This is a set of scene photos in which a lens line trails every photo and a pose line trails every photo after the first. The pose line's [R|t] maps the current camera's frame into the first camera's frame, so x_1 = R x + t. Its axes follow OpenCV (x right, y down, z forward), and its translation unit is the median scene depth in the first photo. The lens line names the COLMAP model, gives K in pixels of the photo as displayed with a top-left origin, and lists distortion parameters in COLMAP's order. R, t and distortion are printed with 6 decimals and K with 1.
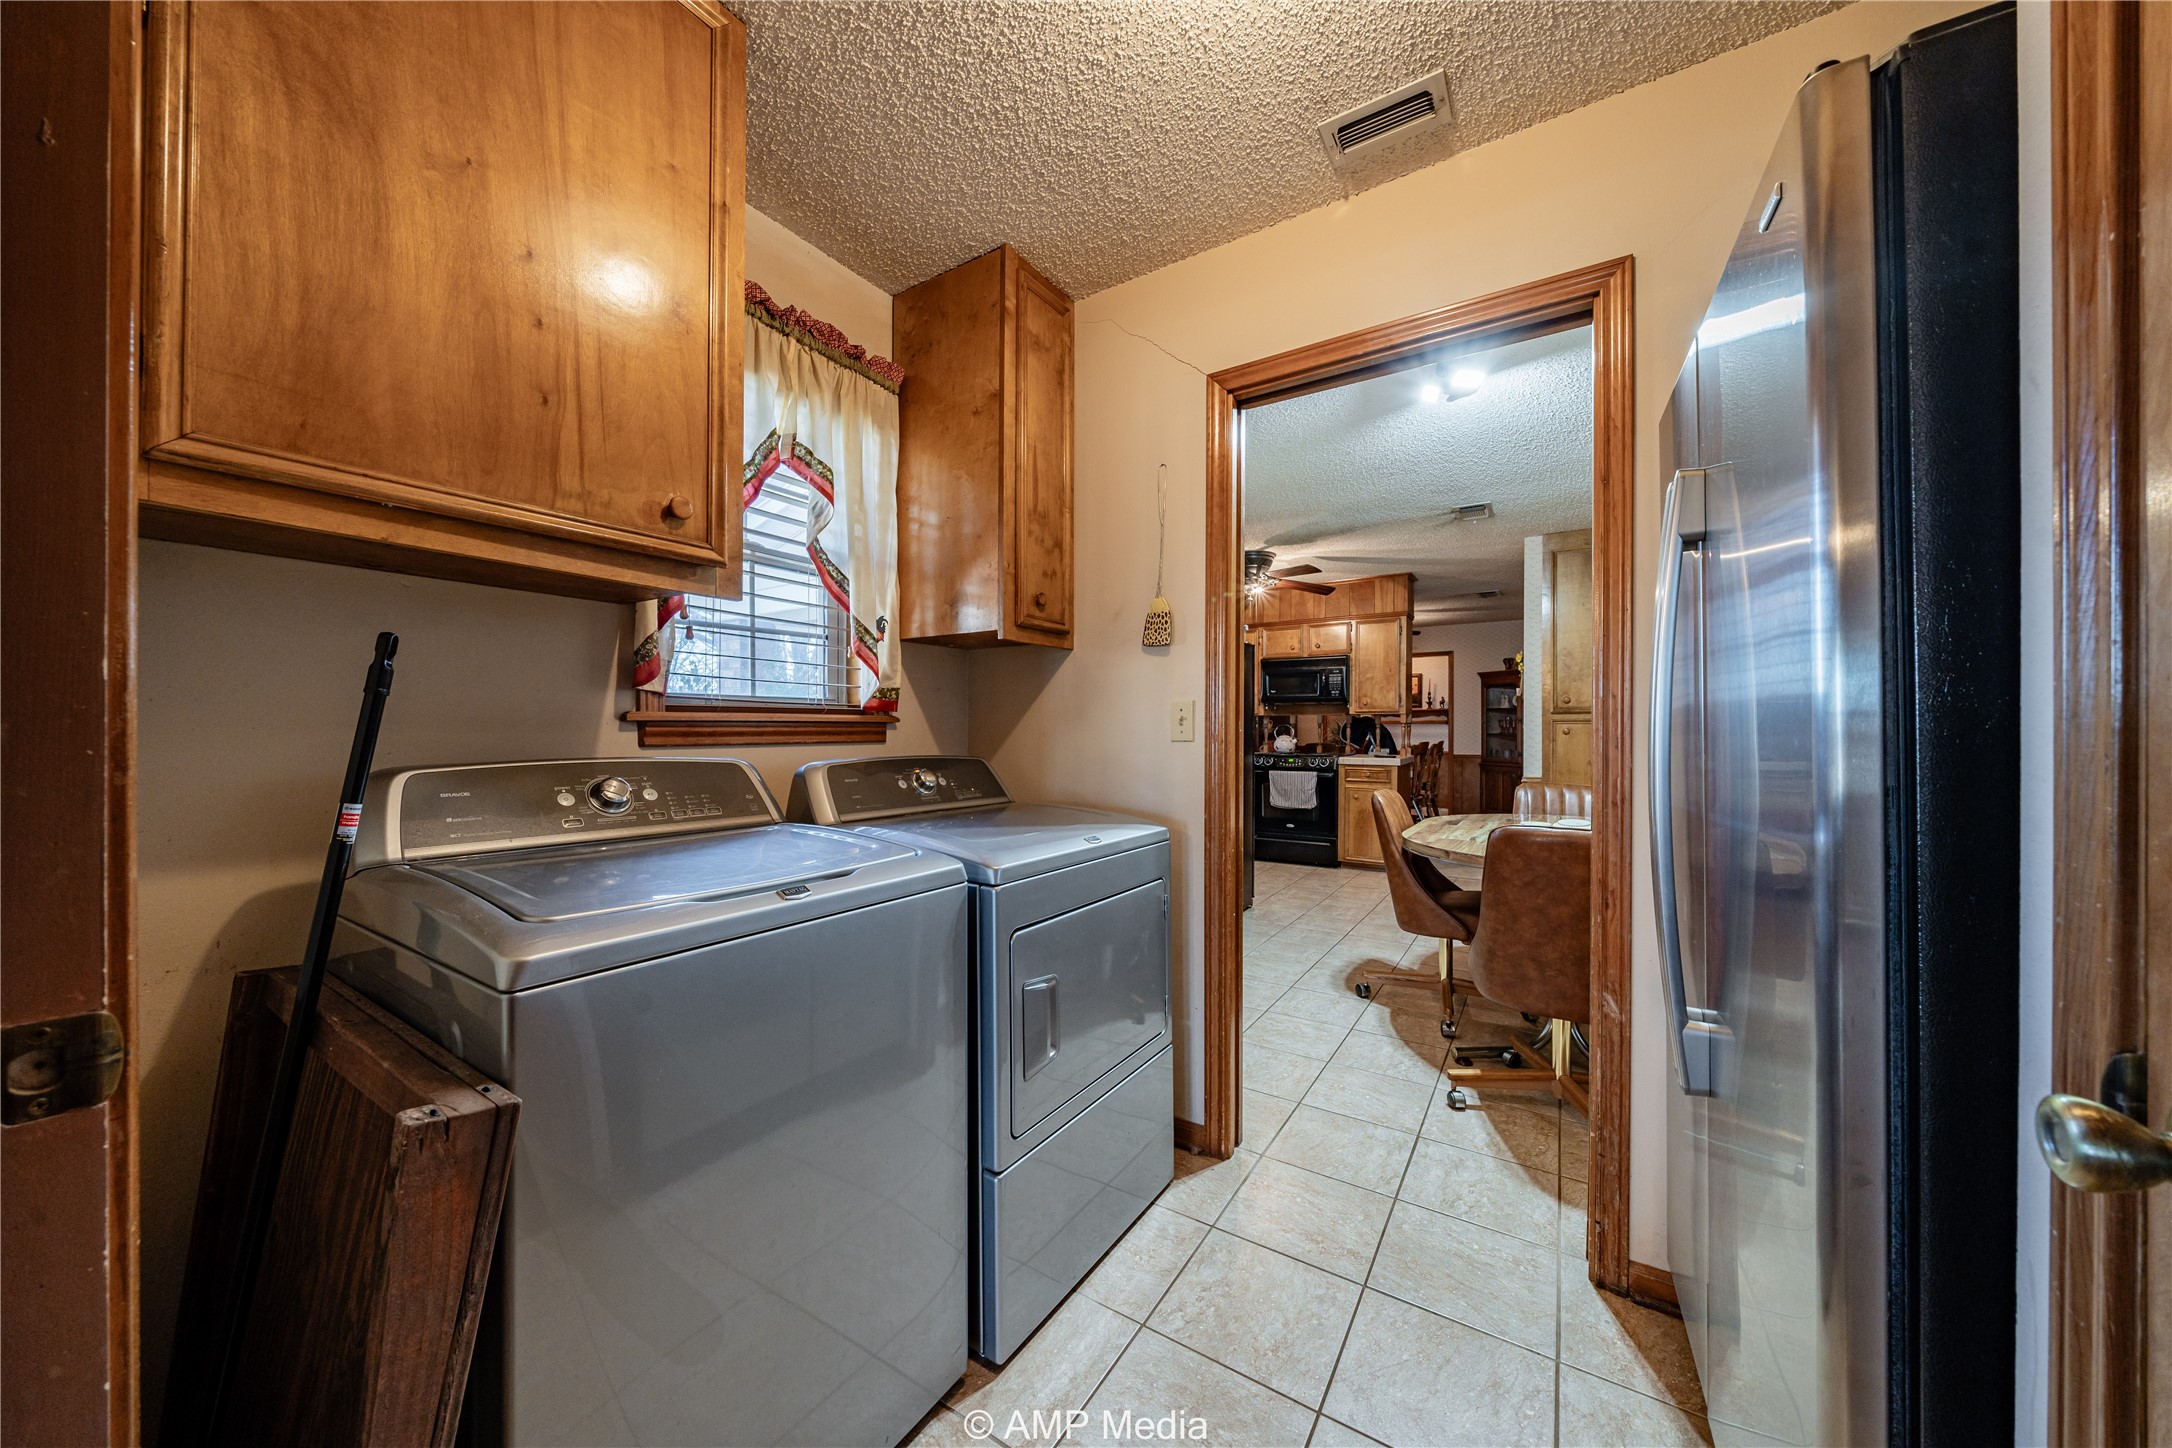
lens RADIAL K [[741.2, 0, 1085.1], [0, 741.2, 728.3], [0, 0, 1]] dist [-0.000088, -0.000001]
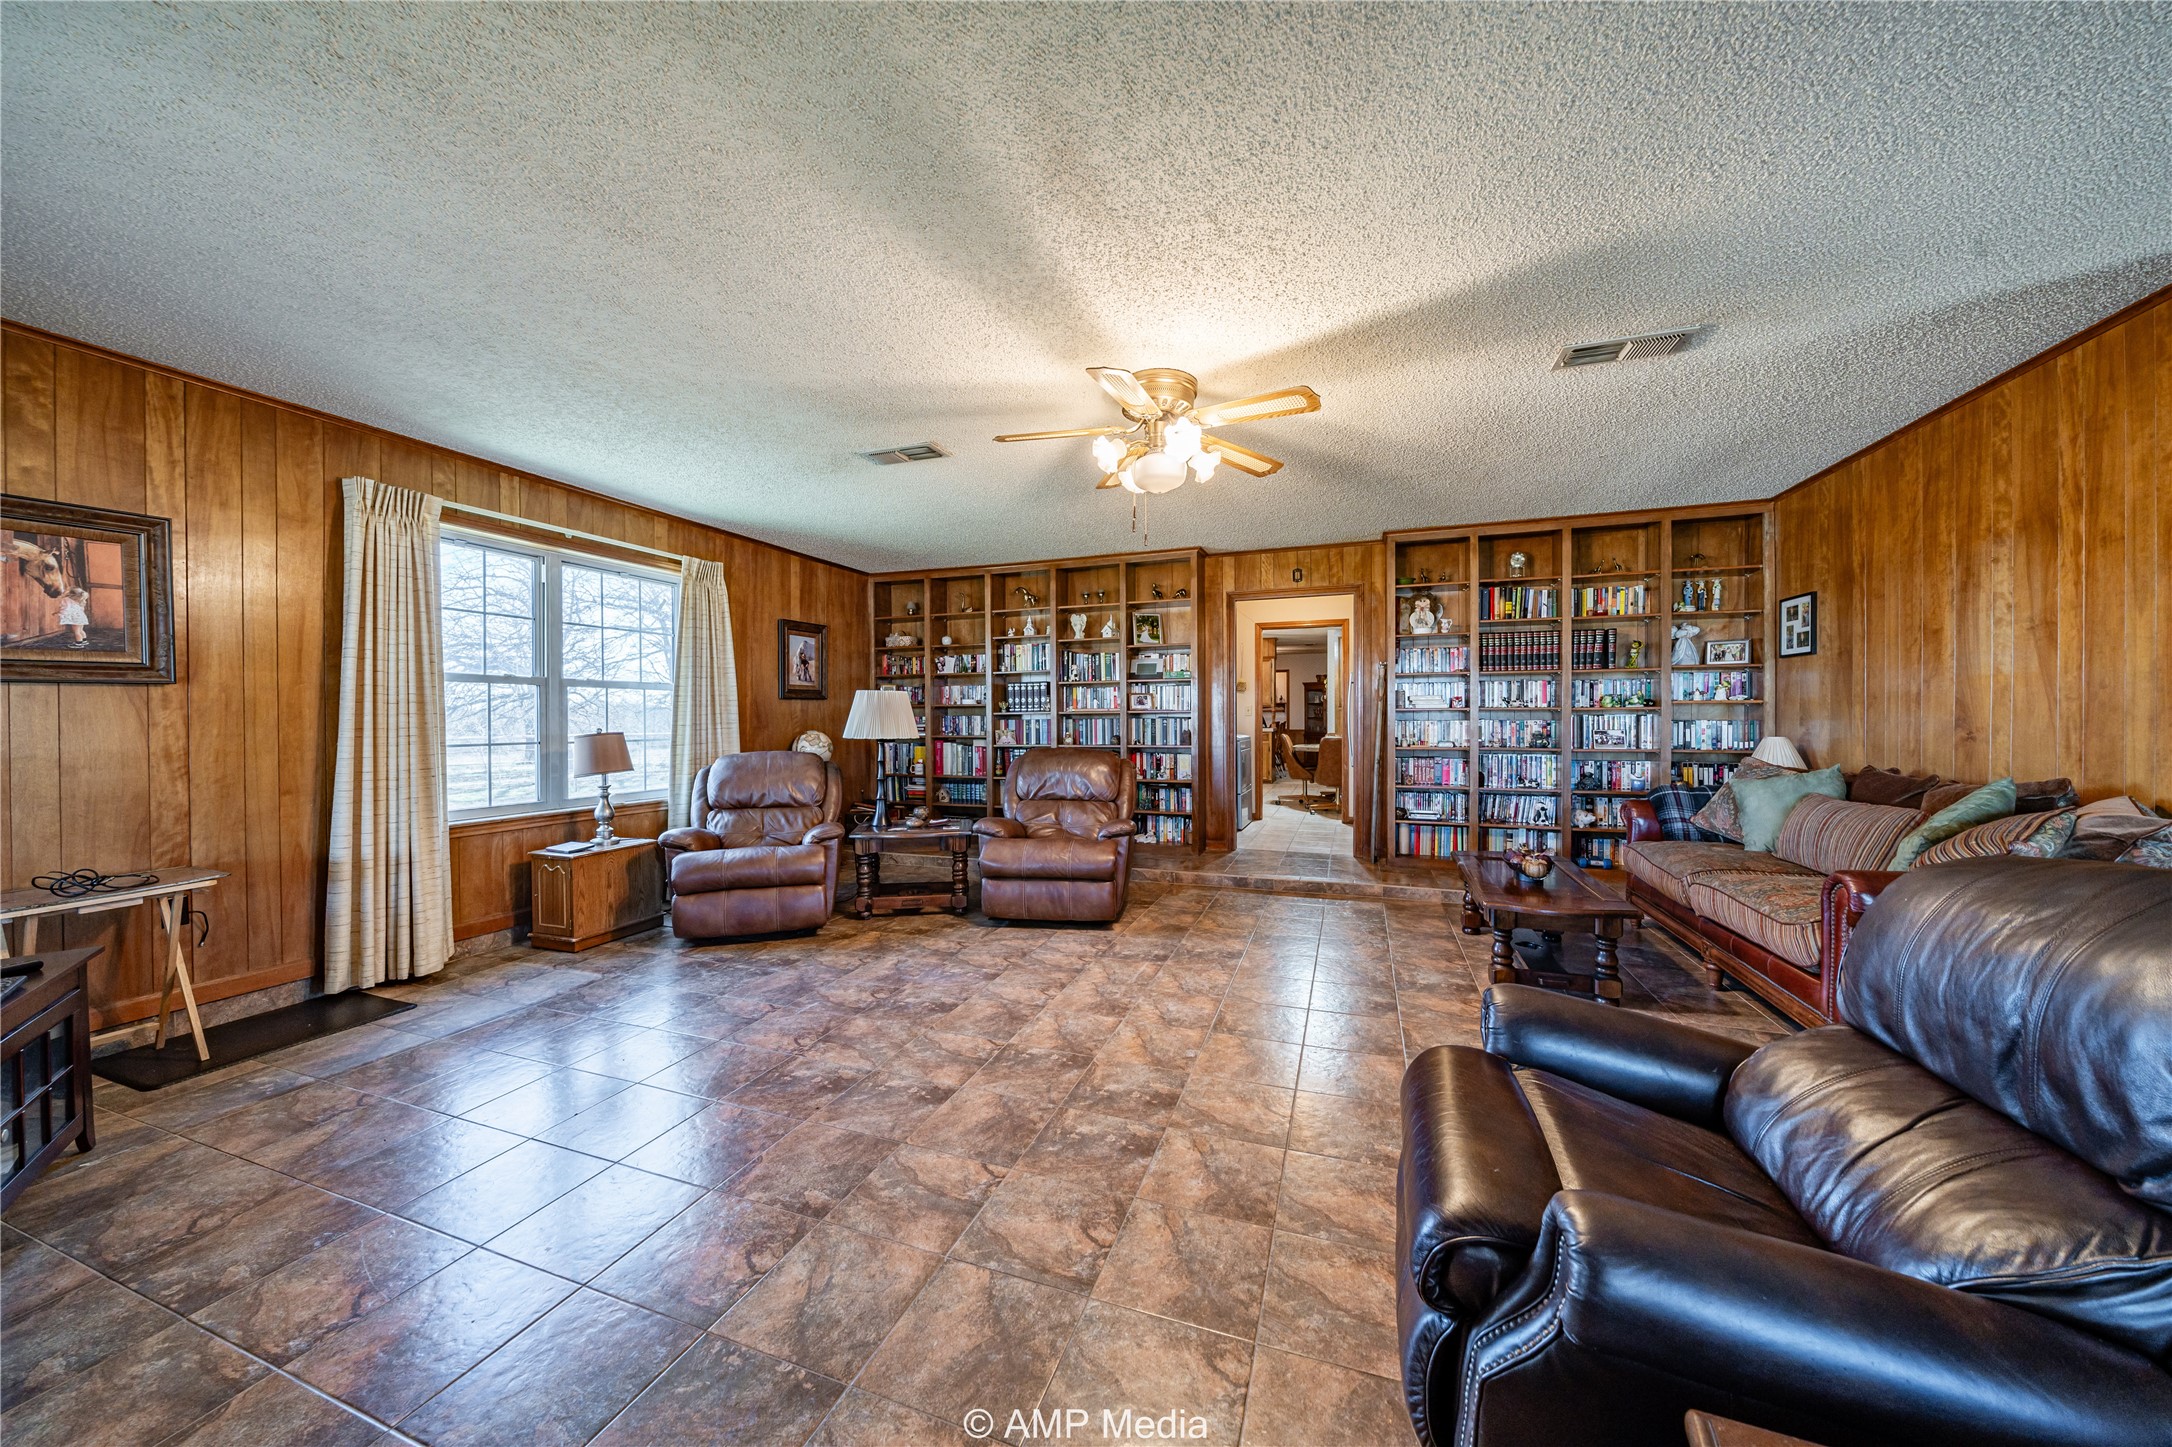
lens RADIAL K [[741.2, 0, 1084.5], [0, 741.2, 720.4], [0, 0, 1]] dist [-0.000088, -0.000001]
pose [[0.974886, -0.003996, 0.222669, -0.382773], [0.002089, 0.999959, 0.008800, -0.001970], [-0.222695, -0.008113, 0.974854, -0.625057]]
